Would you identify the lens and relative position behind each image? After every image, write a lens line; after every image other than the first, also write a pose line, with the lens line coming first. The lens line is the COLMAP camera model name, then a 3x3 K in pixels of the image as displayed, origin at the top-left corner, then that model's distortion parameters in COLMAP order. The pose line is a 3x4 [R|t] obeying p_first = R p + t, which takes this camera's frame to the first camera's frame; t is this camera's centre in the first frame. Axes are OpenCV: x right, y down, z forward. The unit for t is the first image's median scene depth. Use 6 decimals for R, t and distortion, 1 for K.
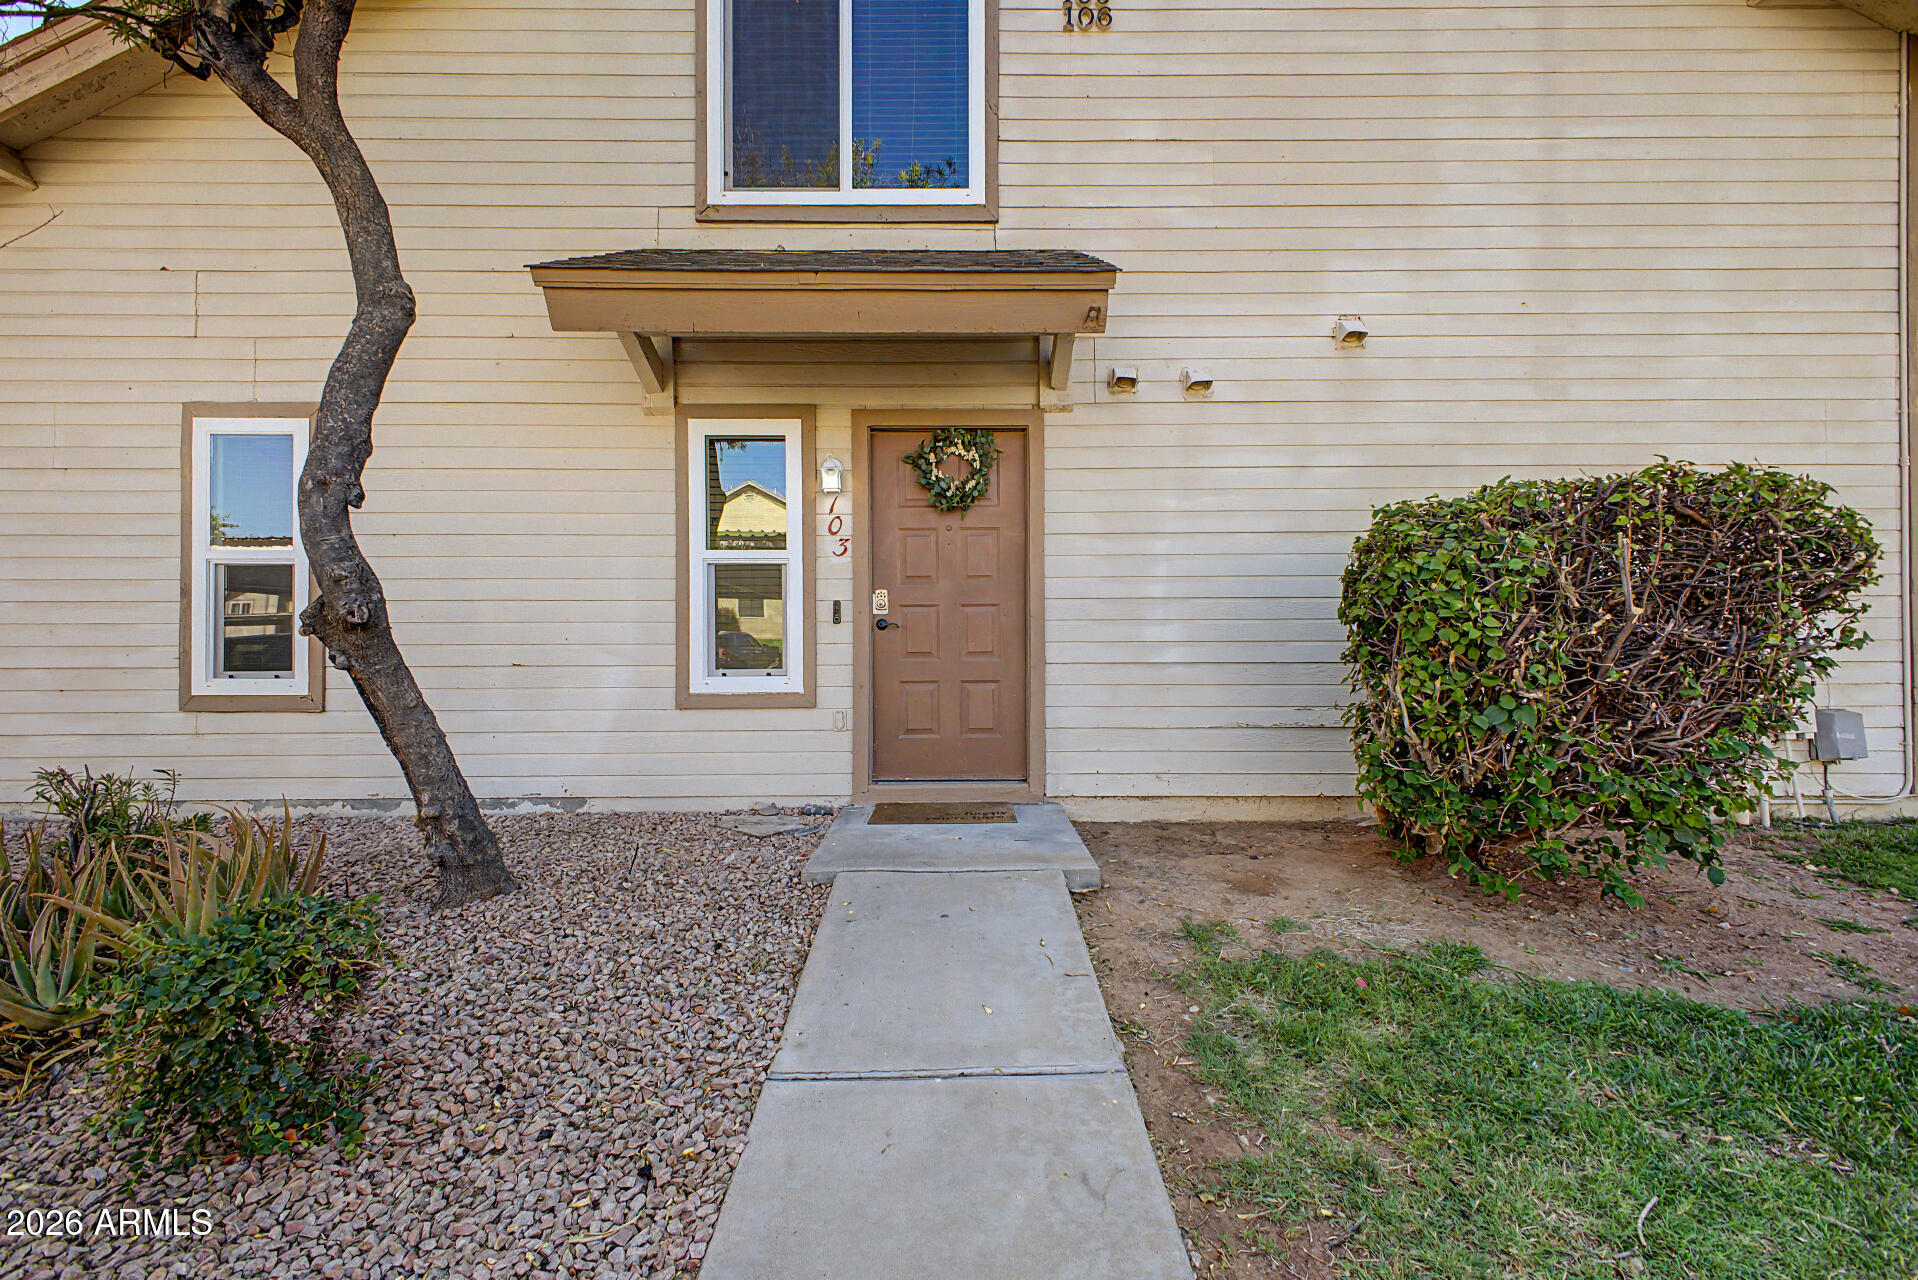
lens RADIAL K [[773.8, 0, 960.4], [0, 773.8, 636.1], [0, 0, 1]] dist [0.009480, -0.003954]
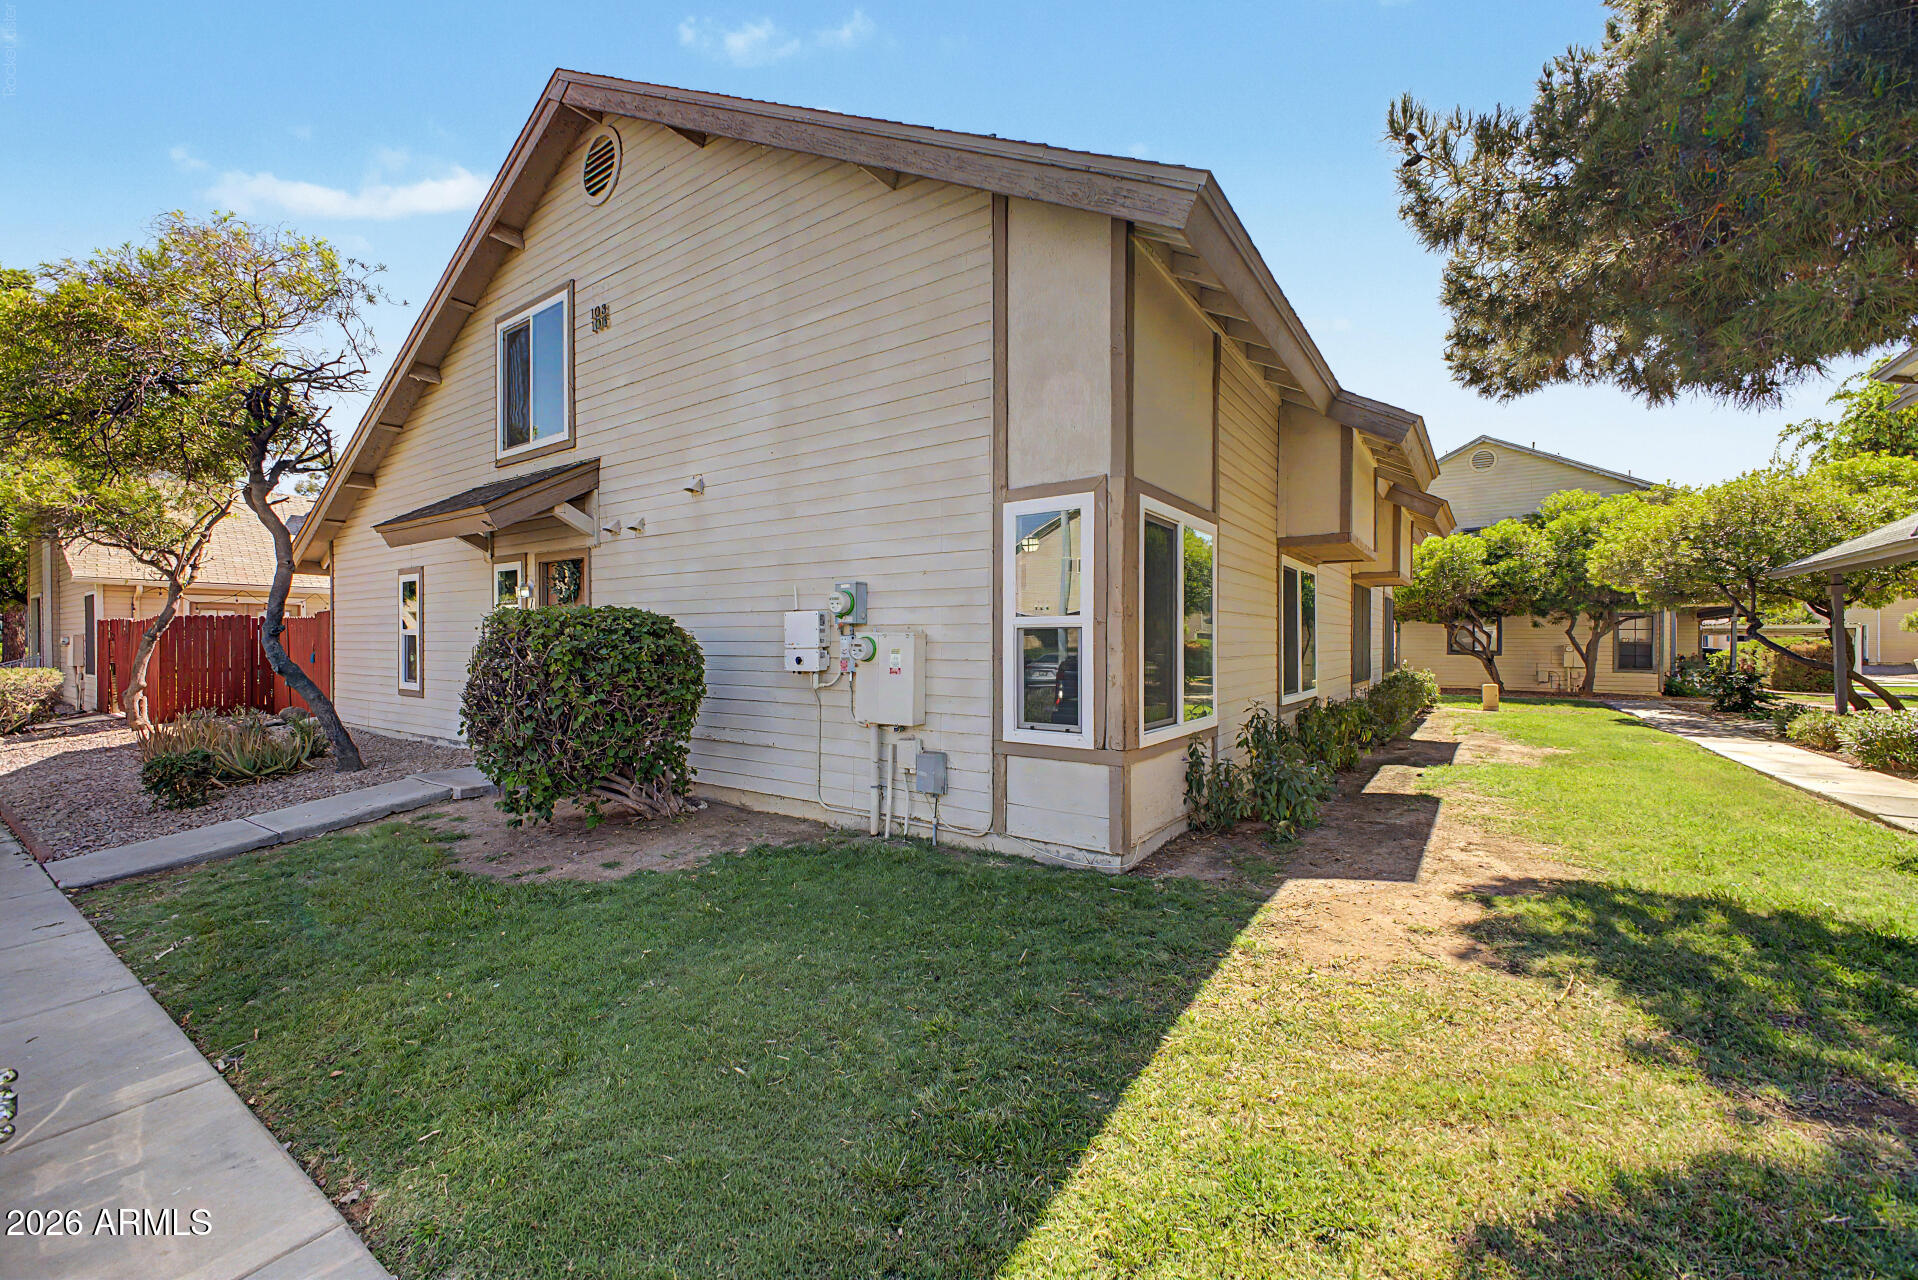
lens RADIAL K [[773.8, 0, 957.2], [0, 773.8, 643.6], [0, 0, 1]] dist [0.009480, -0.003954]
pose [[0.815134, 0.006406, -0.579237, 1.833118], [0.005472, 0.999809, 0.018759, -0.100299], [0.579246, -0.018461, 0.814944, 0.025024]]
